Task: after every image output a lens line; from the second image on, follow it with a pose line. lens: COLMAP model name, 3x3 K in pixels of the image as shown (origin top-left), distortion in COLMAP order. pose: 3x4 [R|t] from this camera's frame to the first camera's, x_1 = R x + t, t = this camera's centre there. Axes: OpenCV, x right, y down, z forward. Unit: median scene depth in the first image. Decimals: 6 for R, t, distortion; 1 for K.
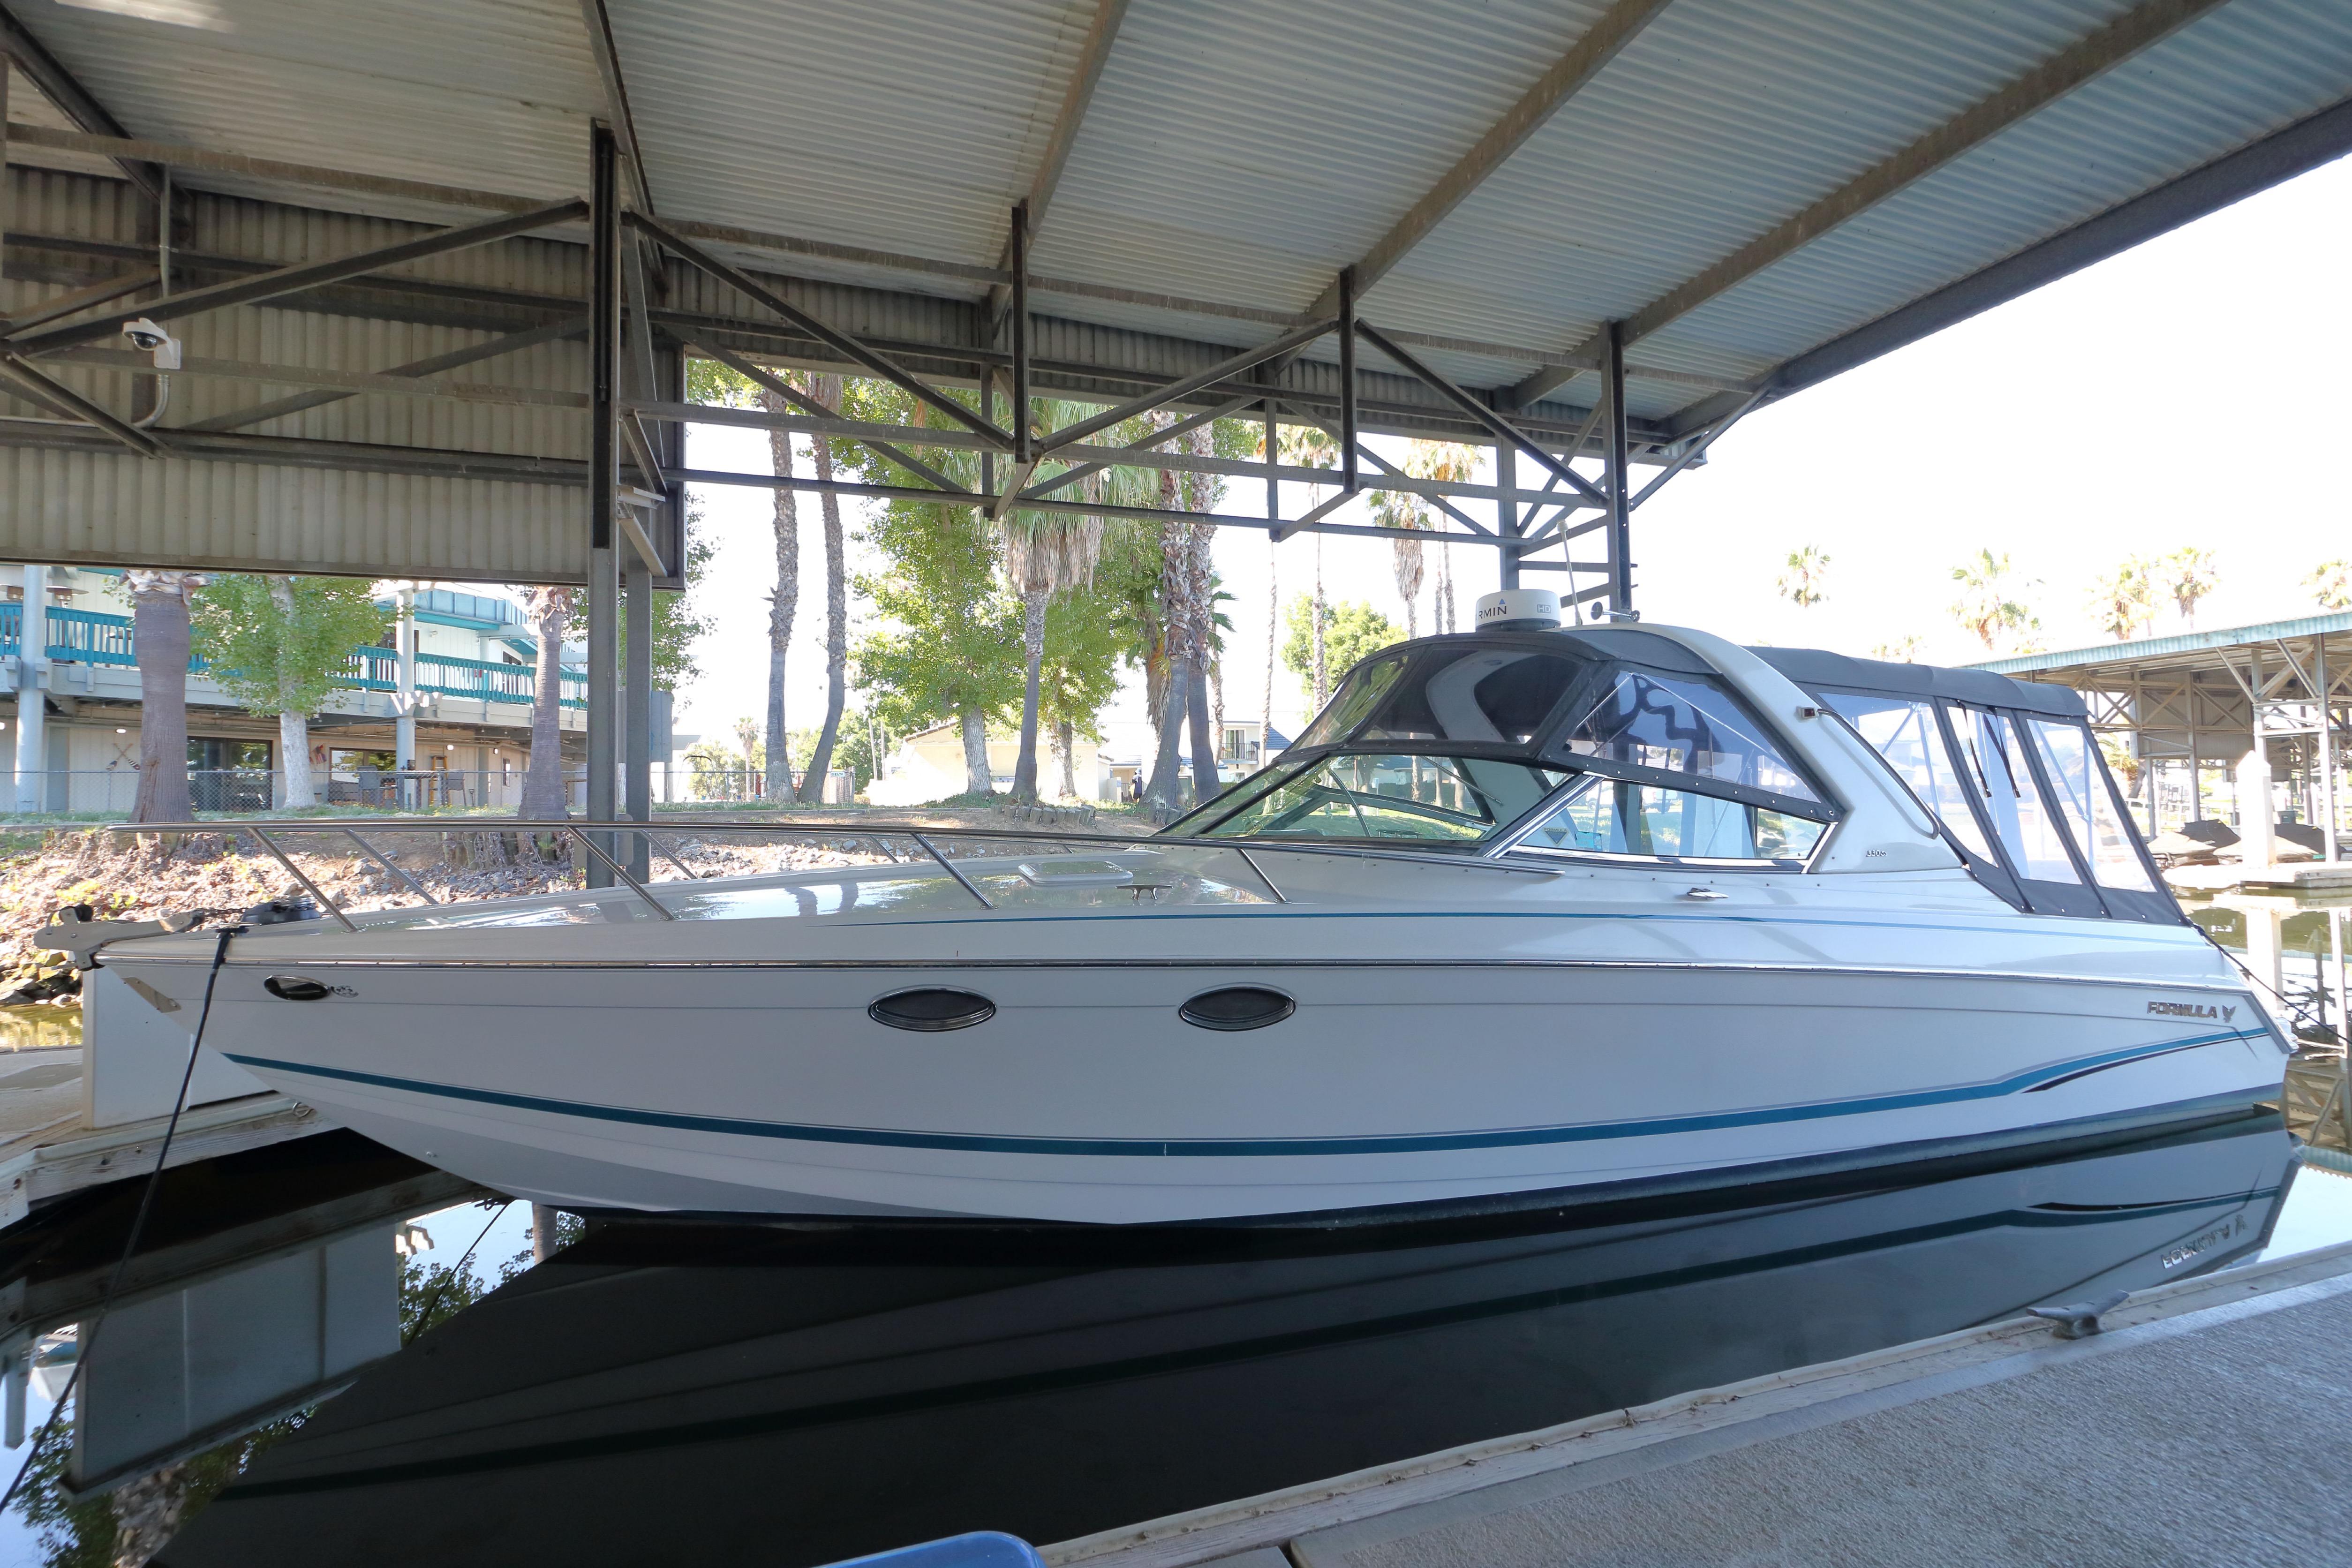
lens RADIAL K [[1094.3, 0, 1174.7], [0, 1094.3, 785.4], [0, 0, 1]] dist [0.000575, 0.001119]
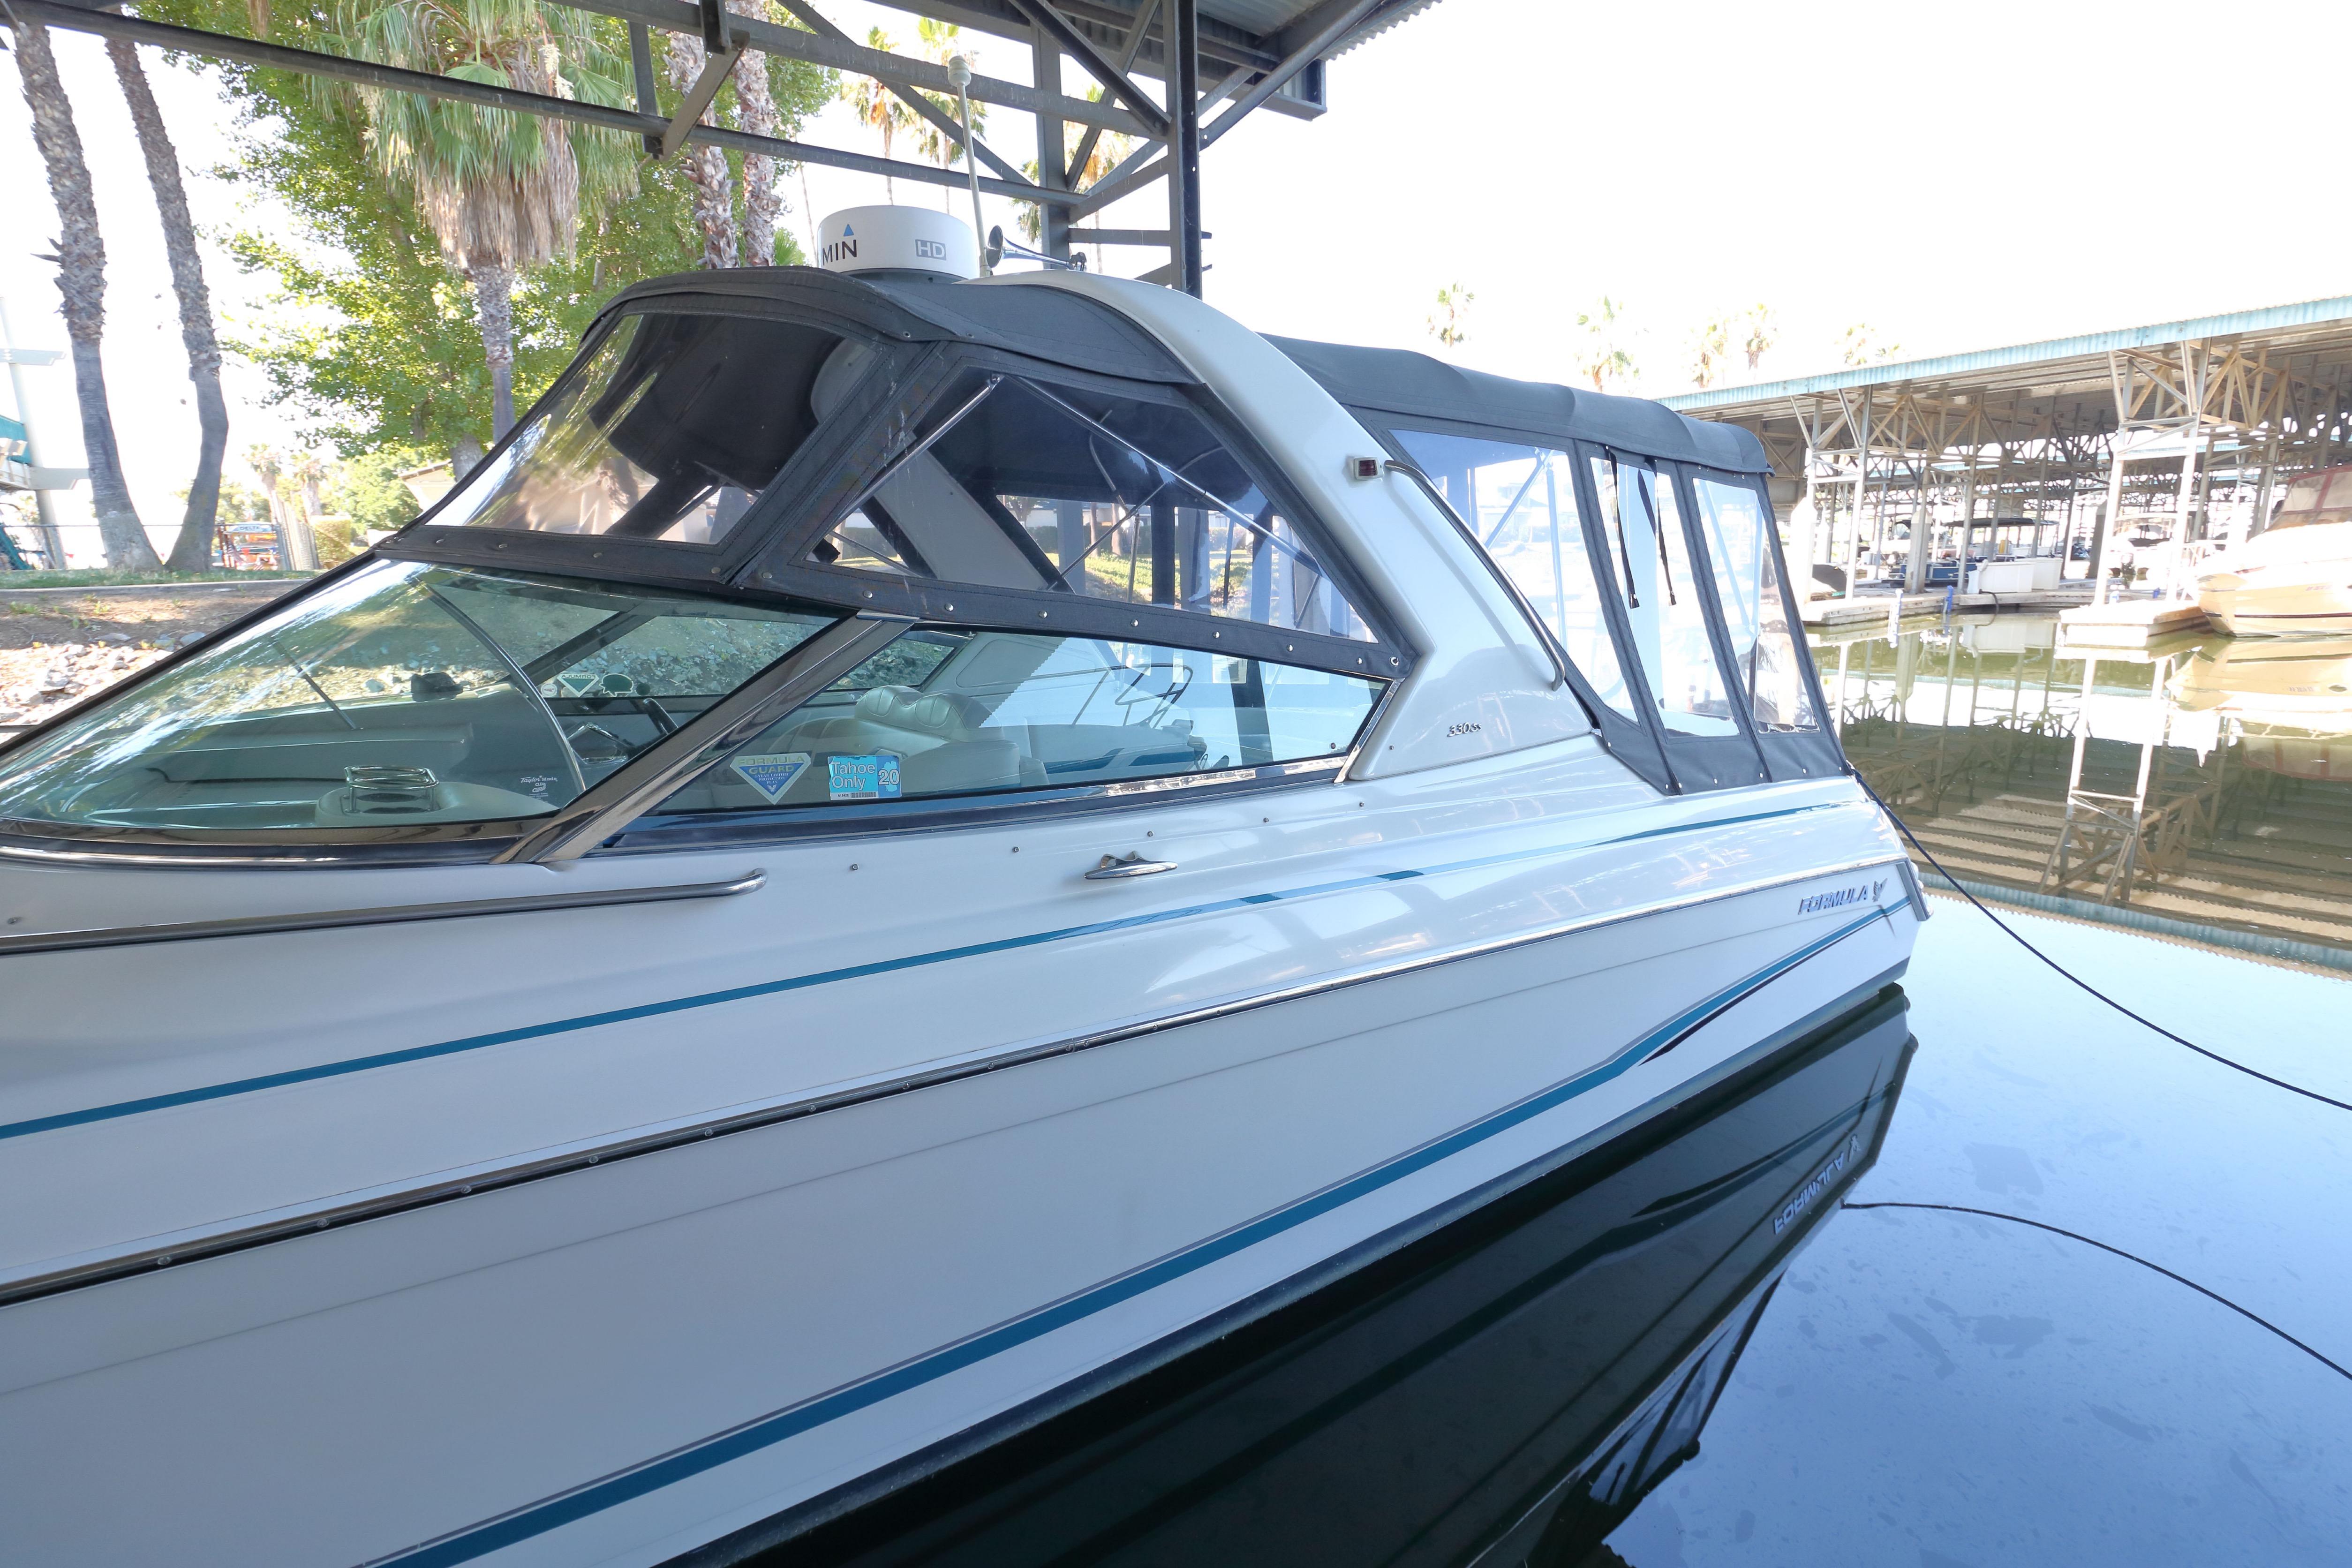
lens RADIAL K [[1094.3, 0, 1177.6], [0, 1094.3, 788.9], [0, 0, 1]] dist [0.000575, 0.001119]
pose [[0.958283, -0.072147, 0.276566, 0.094184], [0.005677, 0.972232, 0.233952, -0.011265], [-0.285765, -0.222622, 0.932083, 0.141307]]
